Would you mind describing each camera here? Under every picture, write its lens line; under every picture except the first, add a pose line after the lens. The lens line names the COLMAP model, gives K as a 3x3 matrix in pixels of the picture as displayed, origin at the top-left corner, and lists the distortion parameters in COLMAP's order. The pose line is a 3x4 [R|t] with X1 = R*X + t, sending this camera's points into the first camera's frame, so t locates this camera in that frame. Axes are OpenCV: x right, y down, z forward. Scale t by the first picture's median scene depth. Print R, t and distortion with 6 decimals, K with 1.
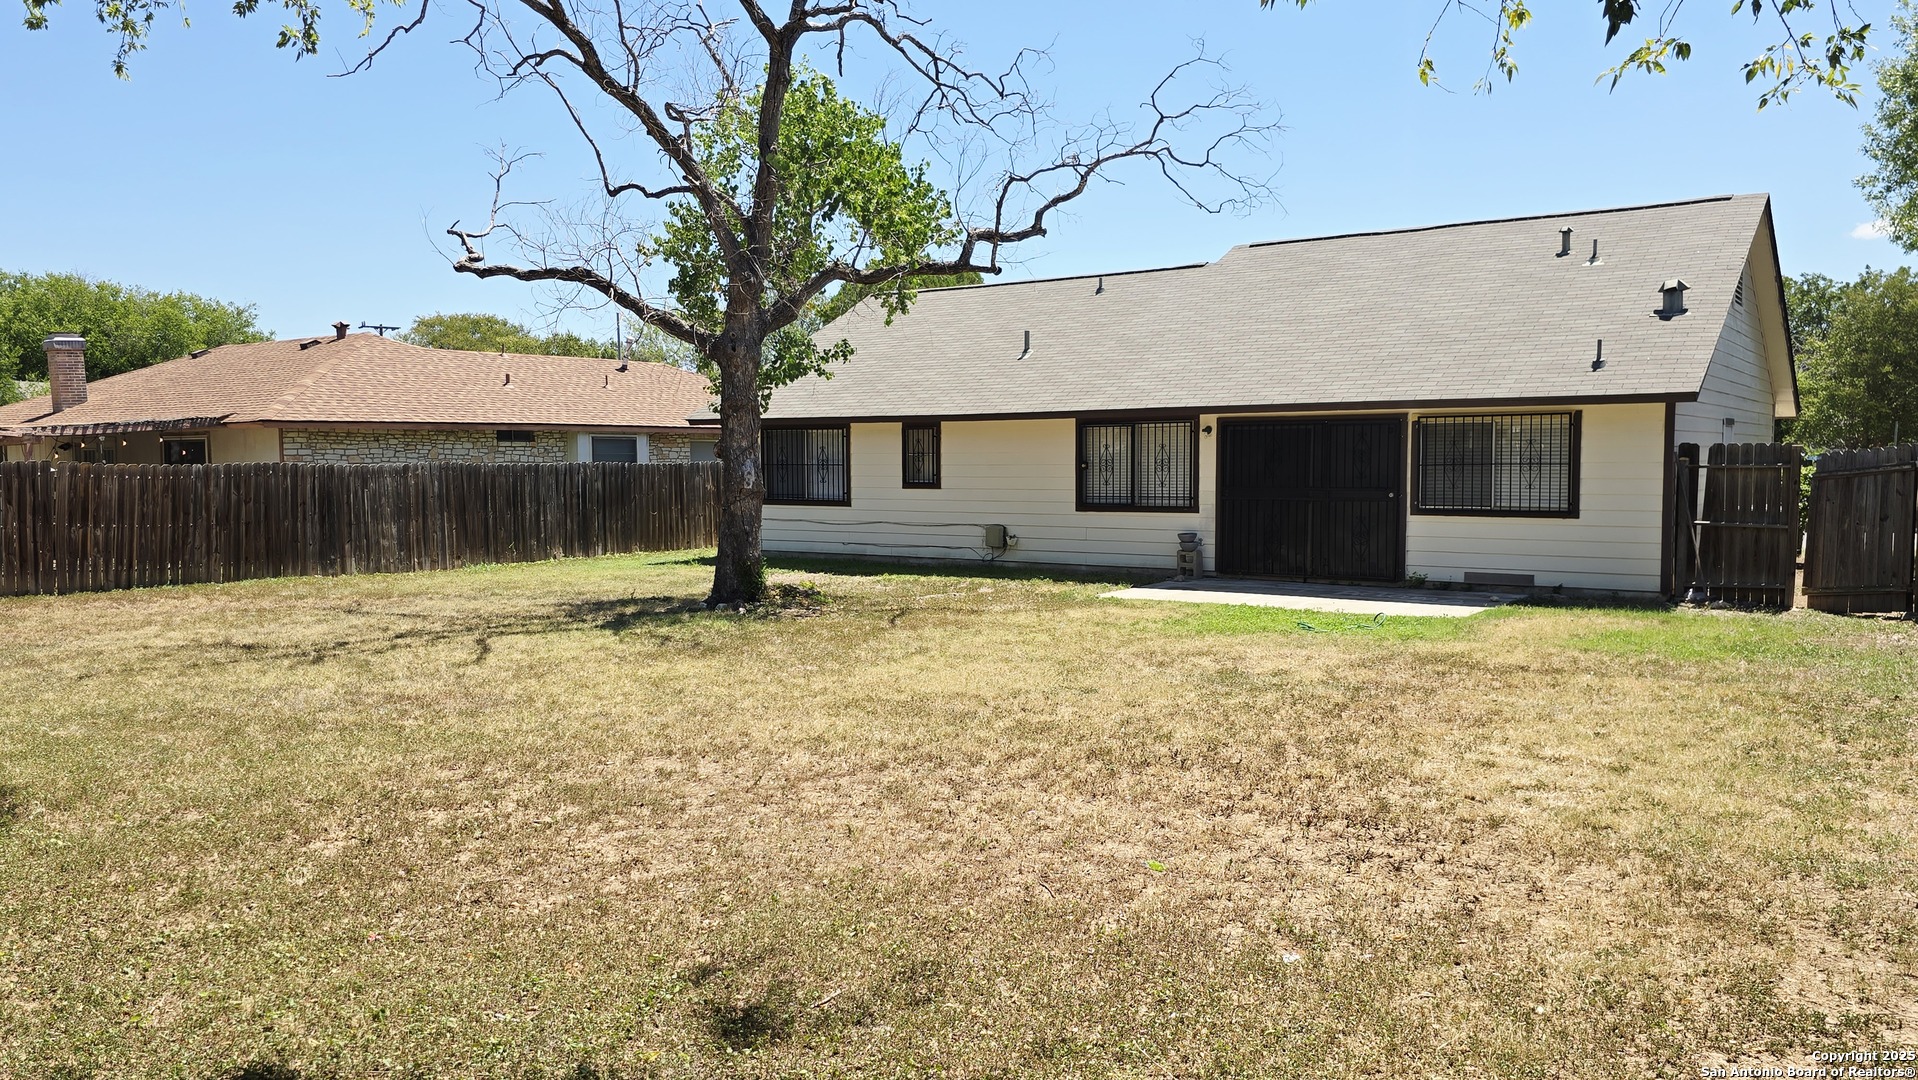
lens RADIAL K [[1429.7, 0, 939.9], [0, 1429.7, 544.5], [0, 0, 1]] dist [0.124379, -0.226810]
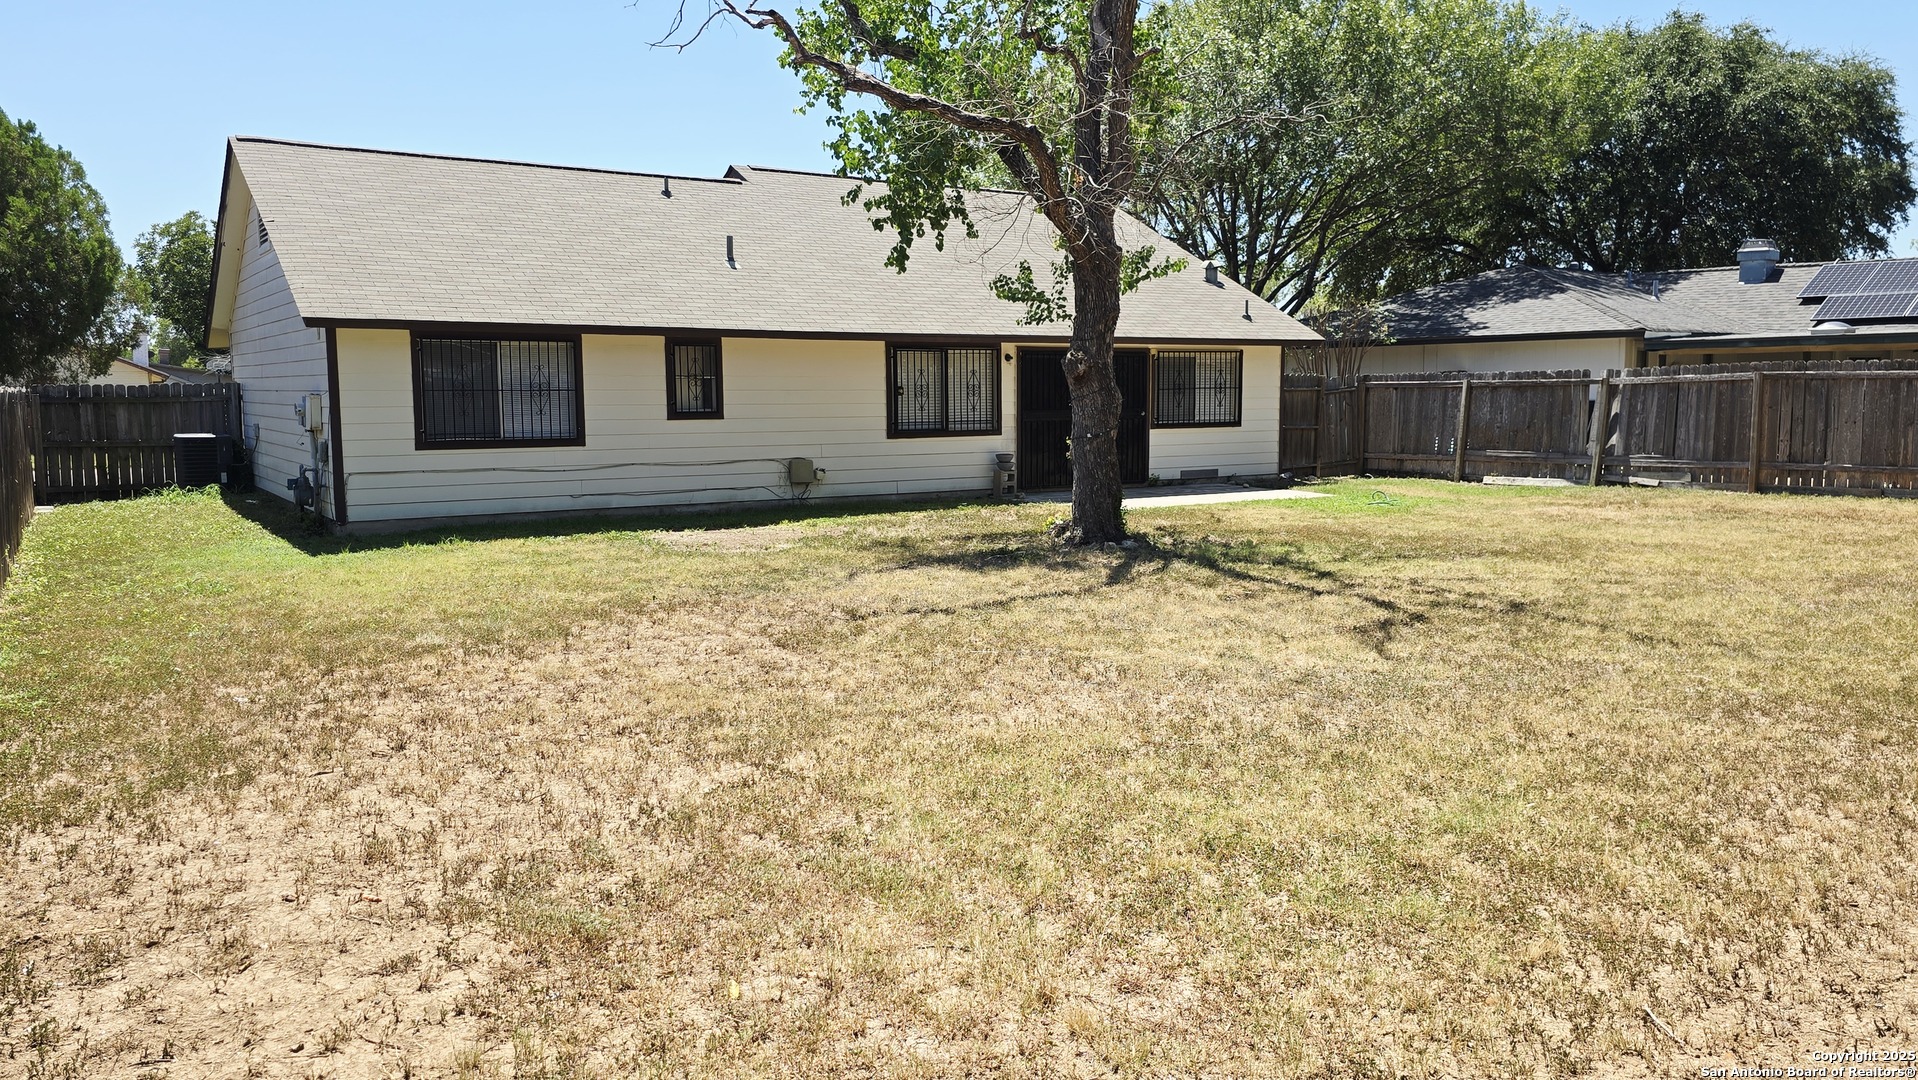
lens RADIAL K [[1433.2, 0, 959.0], [0, 1433.2, 540.0], [0, 0, 1]] dist [0.114485, -0.177034]
pose [[0.360273, -0.096899, 0.927800, -0.843306], [0.059275, 0.994958, 0.080896, -0.032680], [-0.930962, 0.025851, 0.364201, 0.647802]]
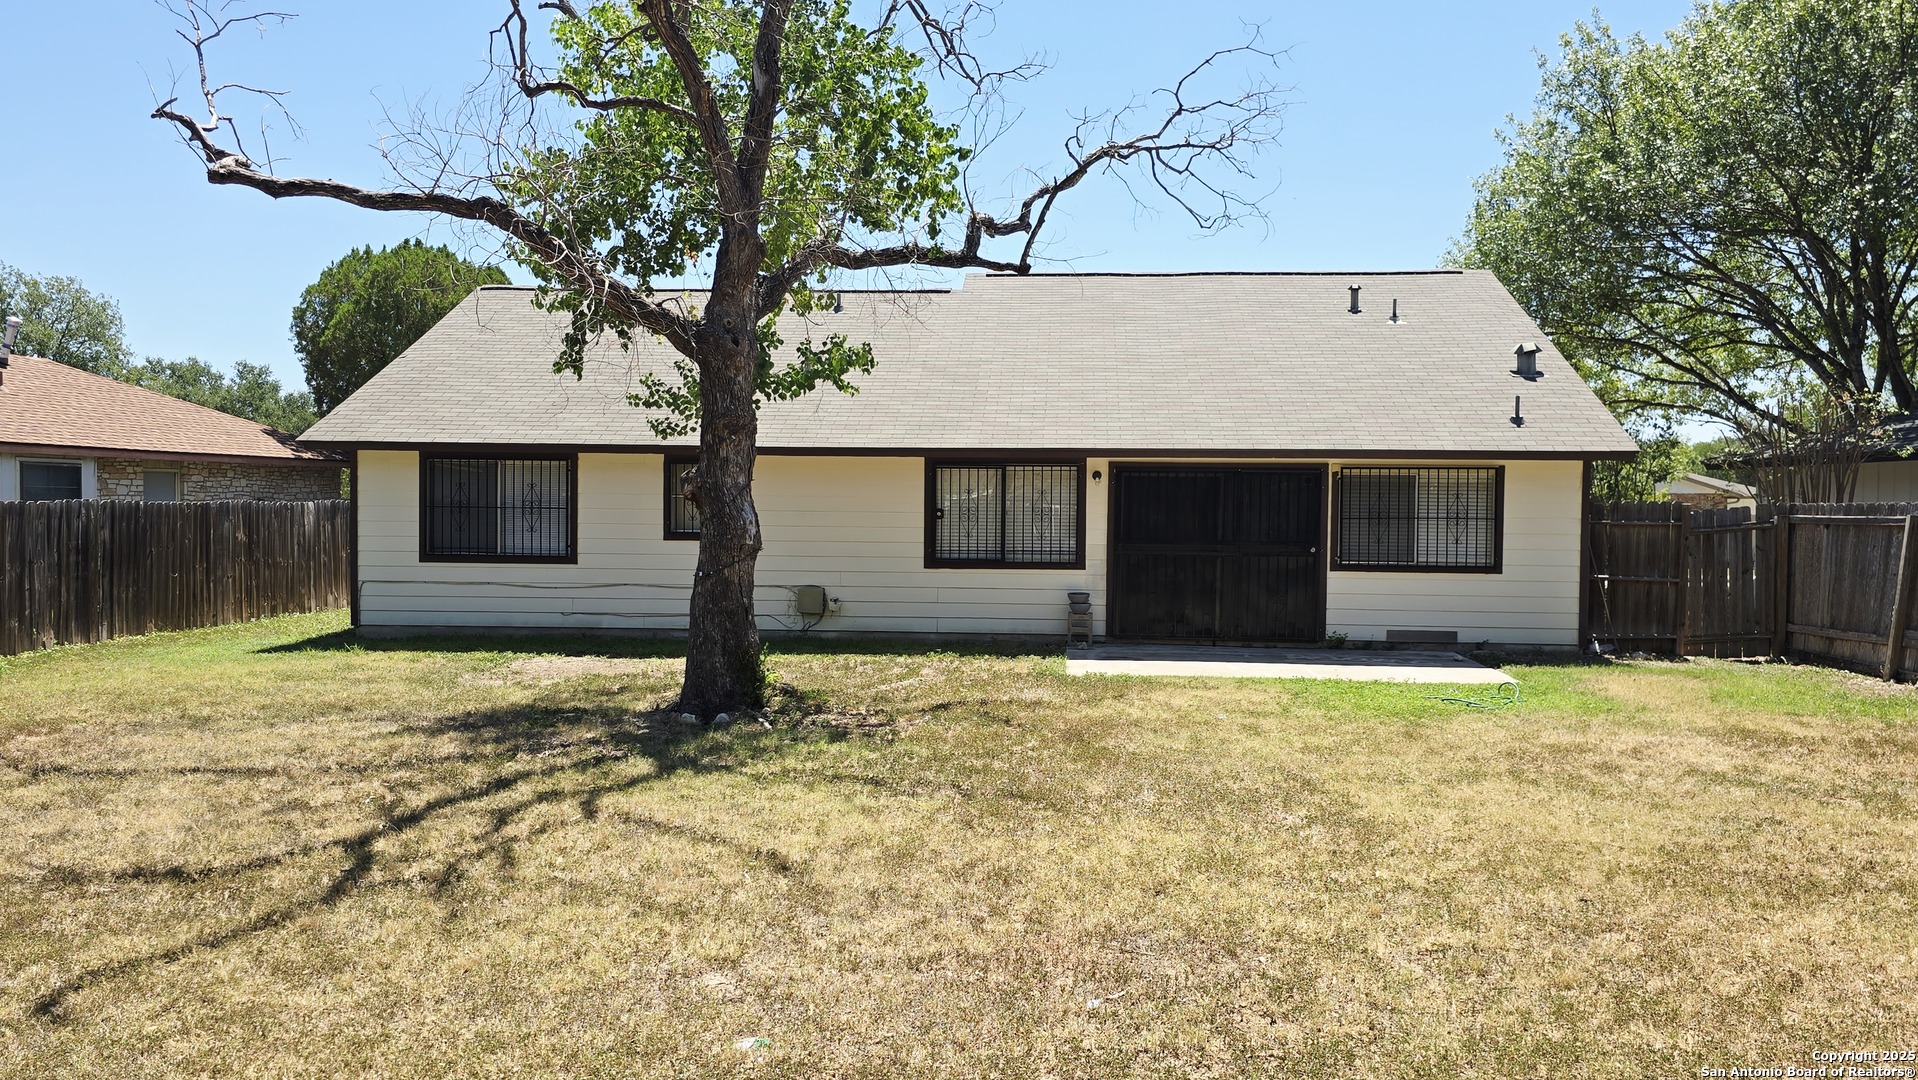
lens RADIAL K [[1433.2, 0, 959.0], [0, 1433.2, 540.0], [0, 0, 1]] dist [0.114485, -0.177034]
pose [[0.853767, 0.000177, 0.520656, -0.343814], [0.017859, 0.999402, -0.029624, -0.015780], [-0.520349, 0.034590, 0.853253, 0.297677]]
